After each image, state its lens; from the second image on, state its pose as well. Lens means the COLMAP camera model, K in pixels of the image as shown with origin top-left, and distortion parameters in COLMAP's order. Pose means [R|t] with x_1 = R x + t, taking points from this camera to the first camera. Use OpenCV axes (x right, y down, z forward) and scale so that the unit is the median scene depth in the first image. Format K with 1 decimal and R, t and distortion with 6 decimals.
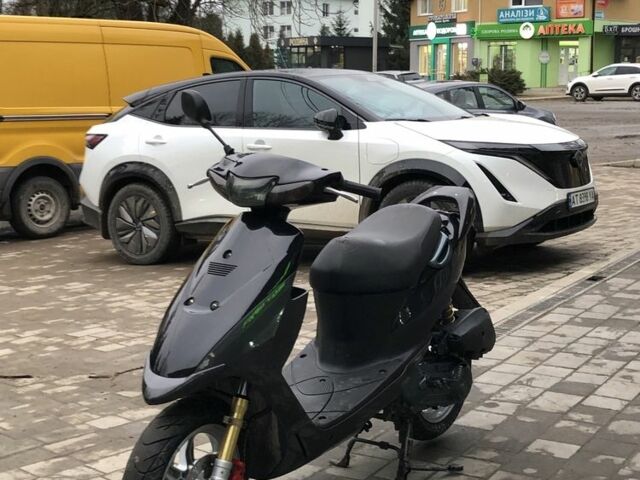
lens RADIAL K [[911.9, 0, 320.0], [0, 911.9, 256.4], [0, 0, 1]] dist [0.035344, -0.025428]
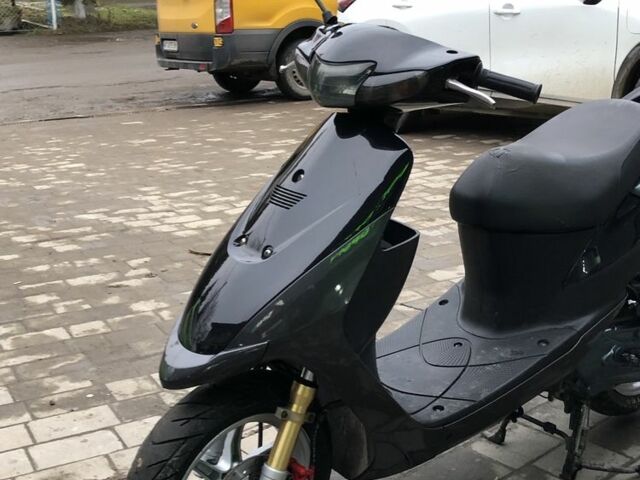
lens RADIAL K [[911.9, 0, 320.0], [0, 911.9, 256.4], [0, 0, 1]] dist [0.035344, -0.025428]
pose [[0.962344, 0.084242, -0.258450, 0.087603], [-0.046673, 0.987855, 0.148201, -0.040644], [0.267796, -0.130557, 0.954589, 0.315300]]
